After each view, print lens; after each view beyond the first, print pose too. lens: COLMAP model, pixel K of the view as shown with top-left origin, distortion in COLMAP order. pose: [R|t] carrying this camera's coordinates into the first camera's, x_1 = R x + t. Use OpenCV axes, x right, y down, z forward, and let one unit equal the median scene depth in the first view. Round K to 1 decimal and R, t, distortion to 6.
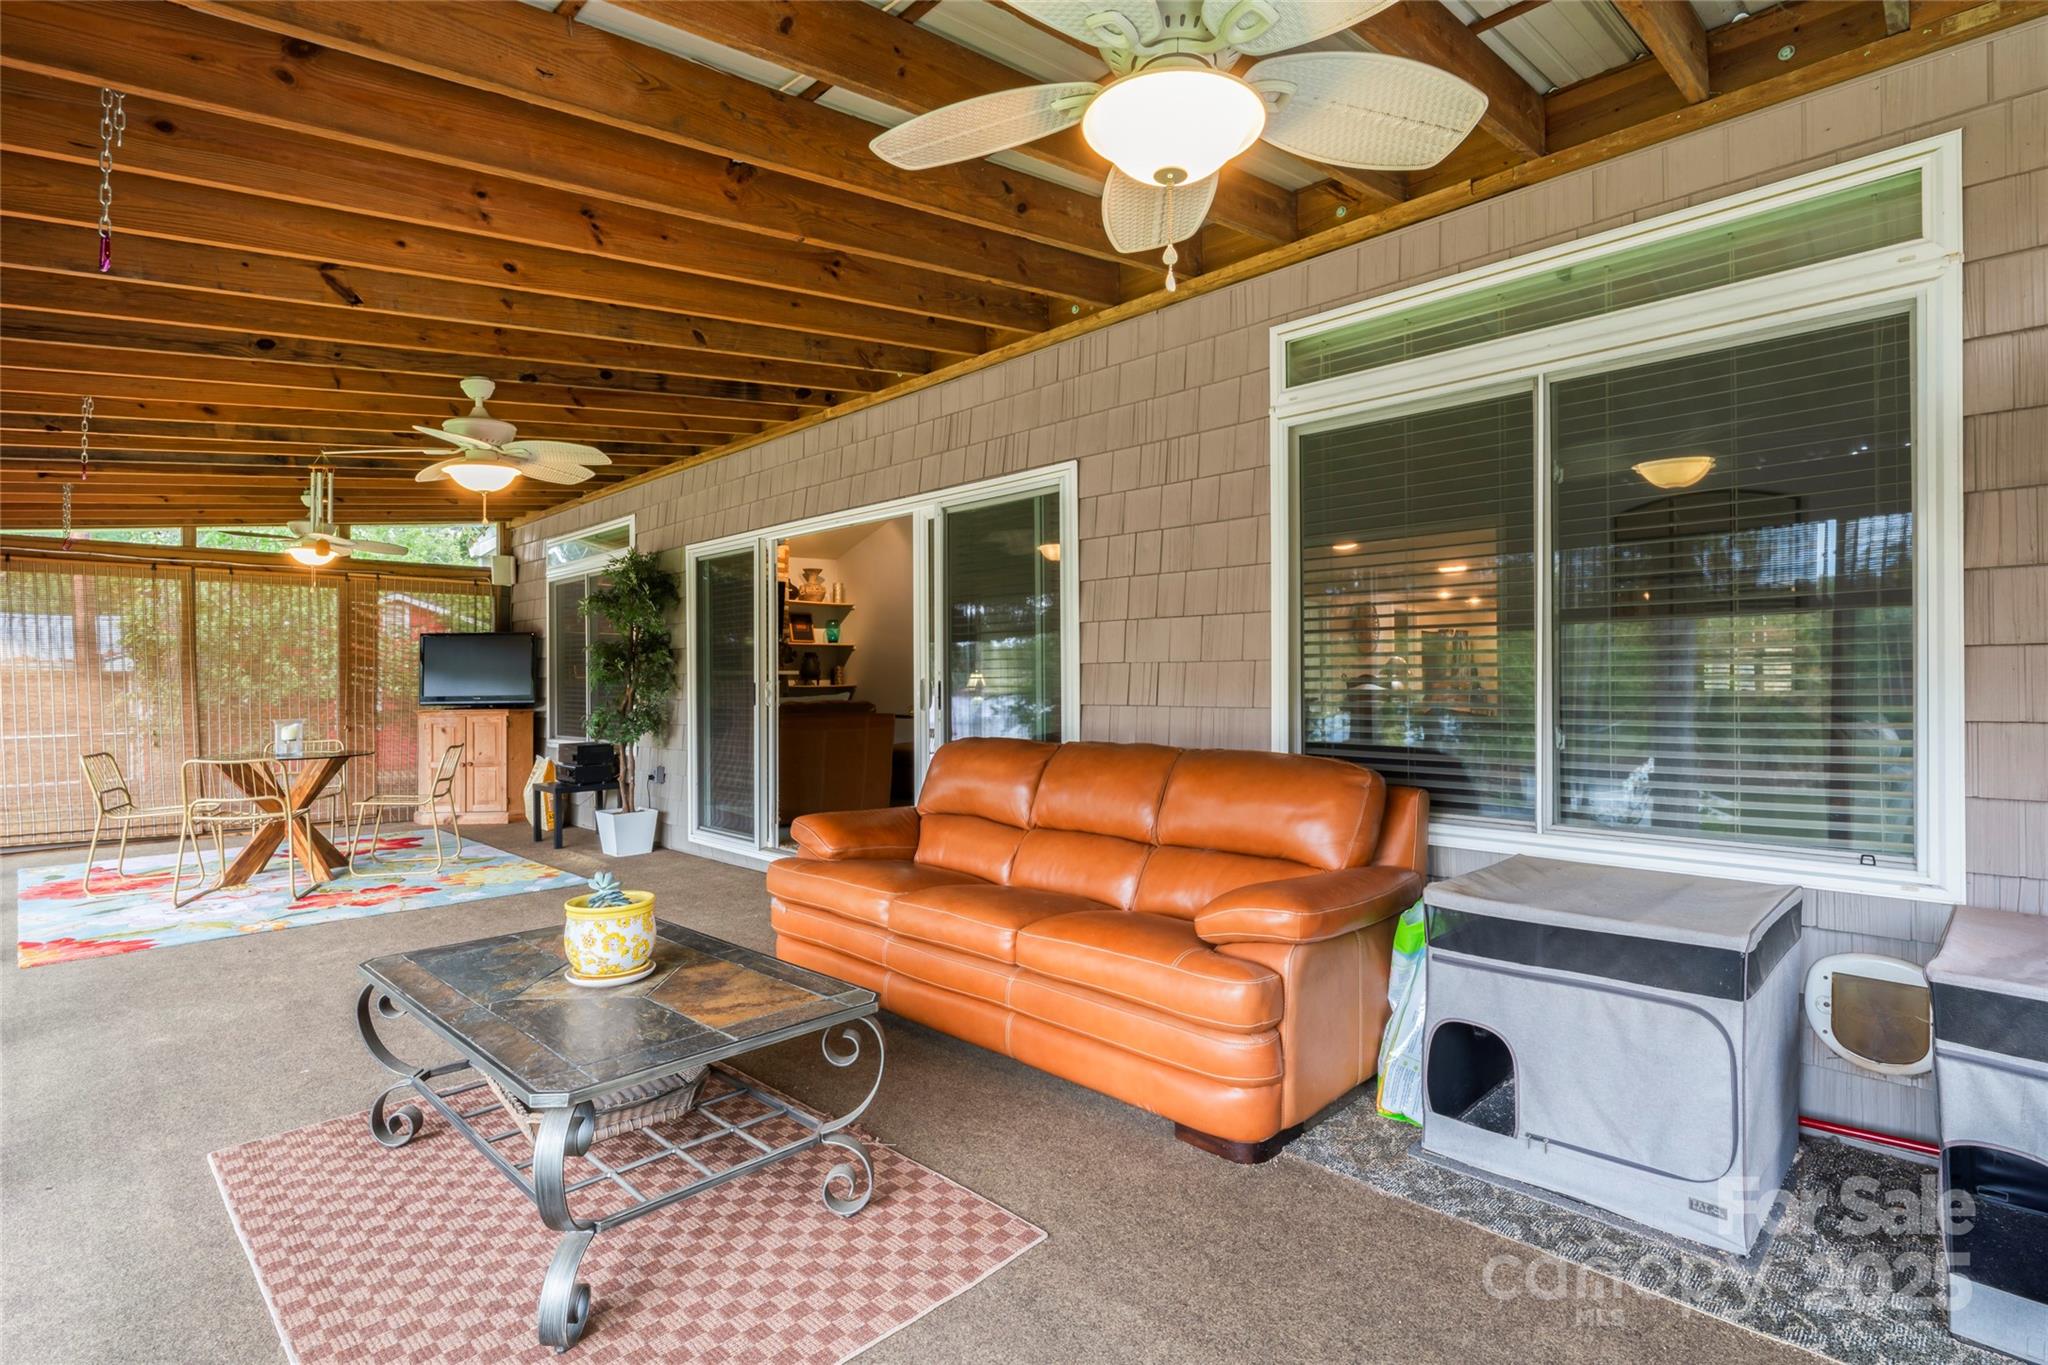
lens RADIAL K [[977.3, 0, 1023.5], [0, 977.3, 672.7], [0, 0, 1]] dist [0.000767, 0.000117]
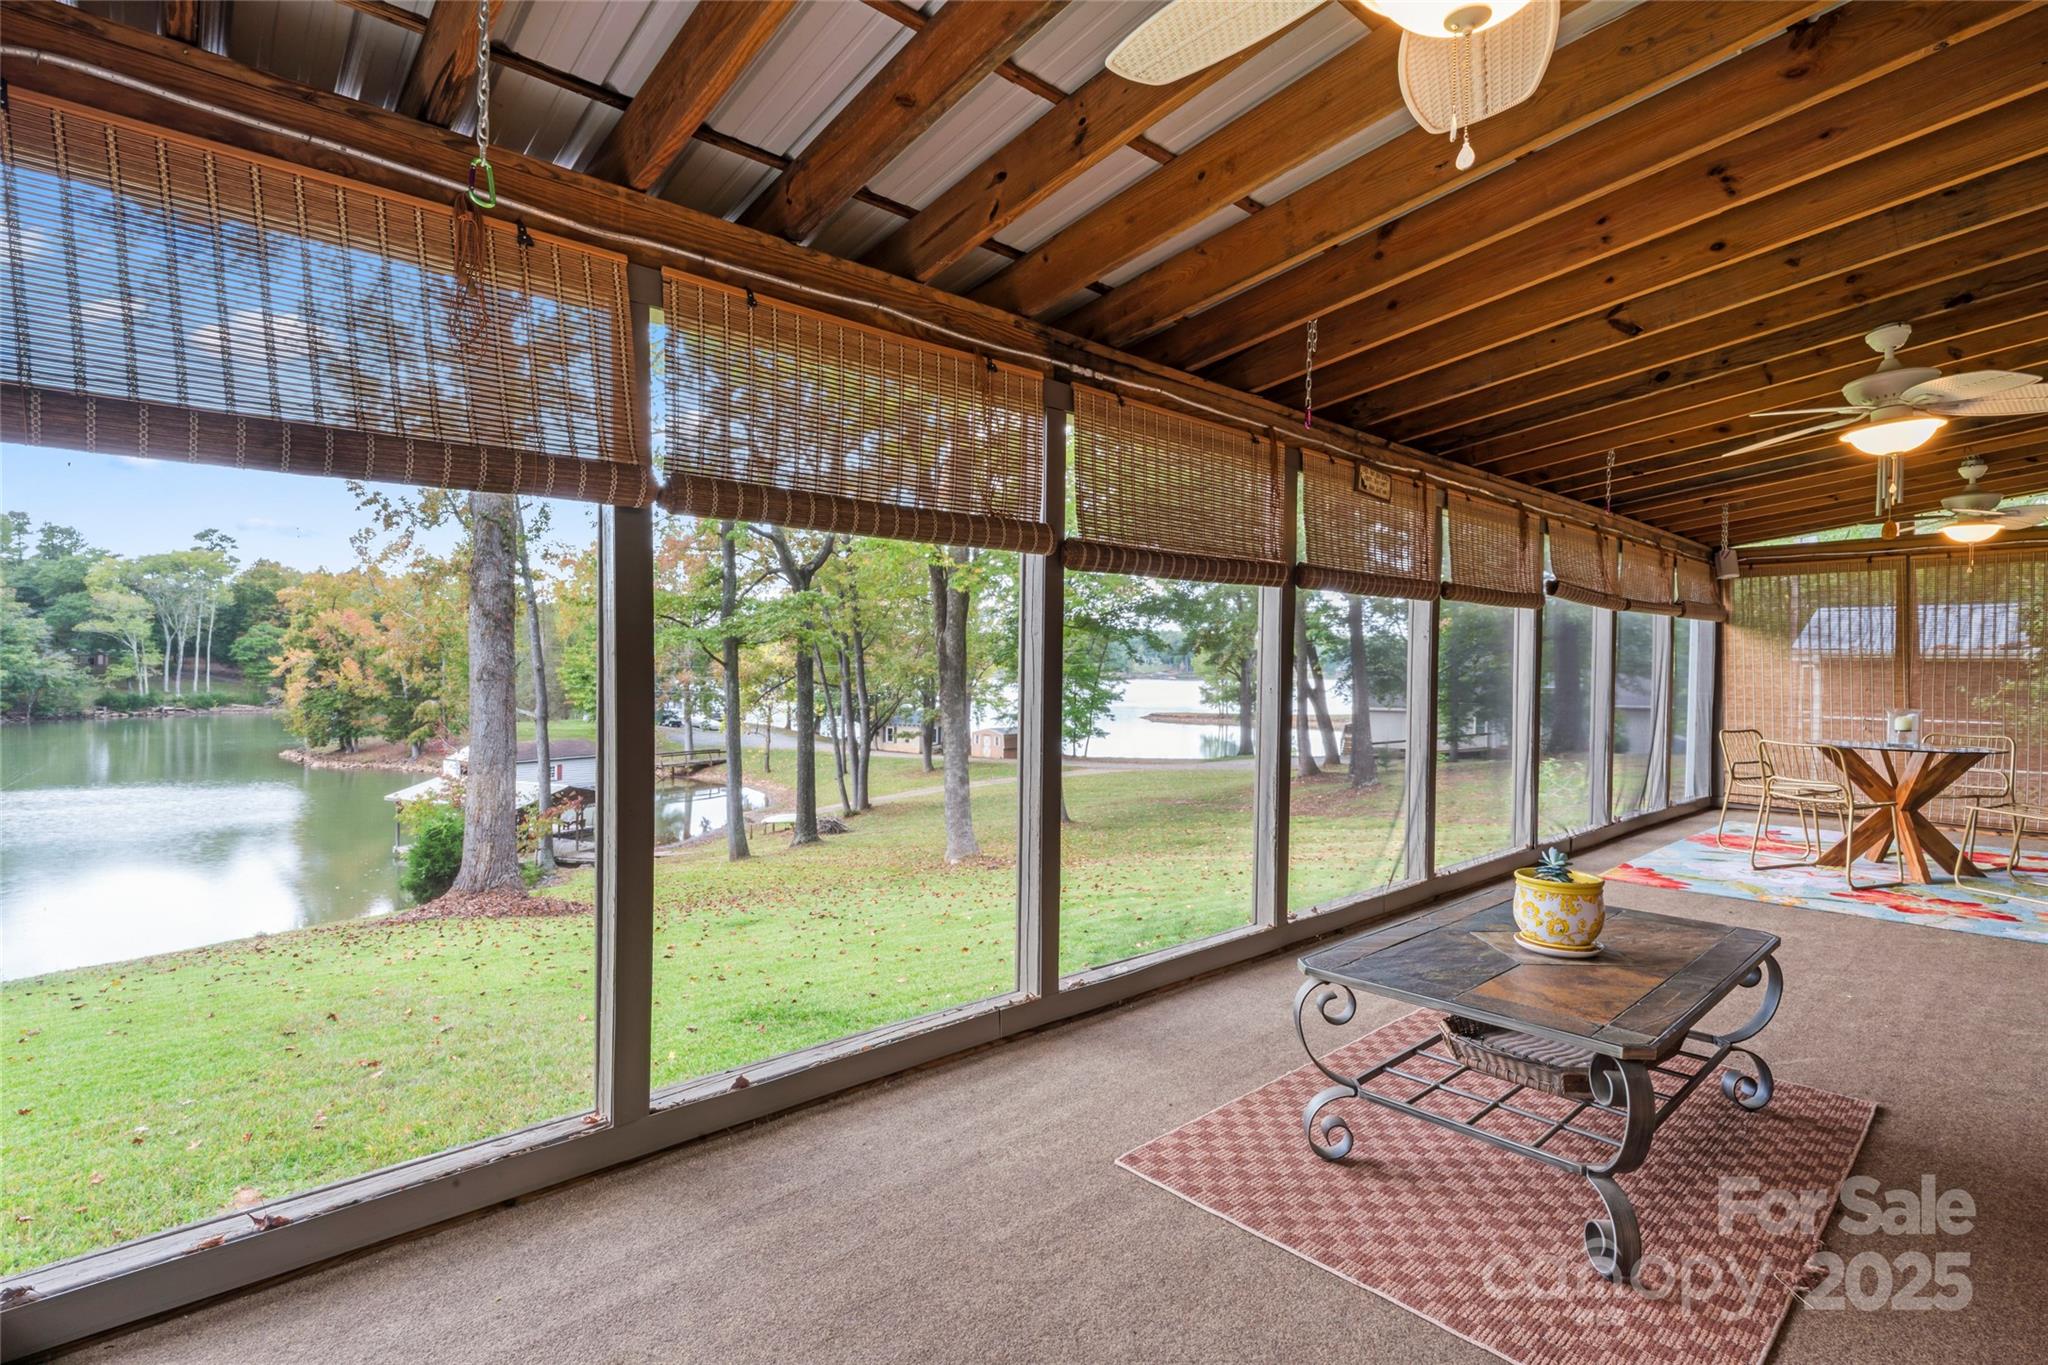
lens RADIAL K [[977.3, 0, 1023.5], [0, 977.3, 672.7], [0, 0, 1]] dist [0.000767, 0.000117]
pose [[-0.049256, 0.010347, -0.998733, 0.275231], [0.001848, 0.999946, 0.010268, 0.000426], [0.998784, -0.001340, -0.049272, 0.198713]]
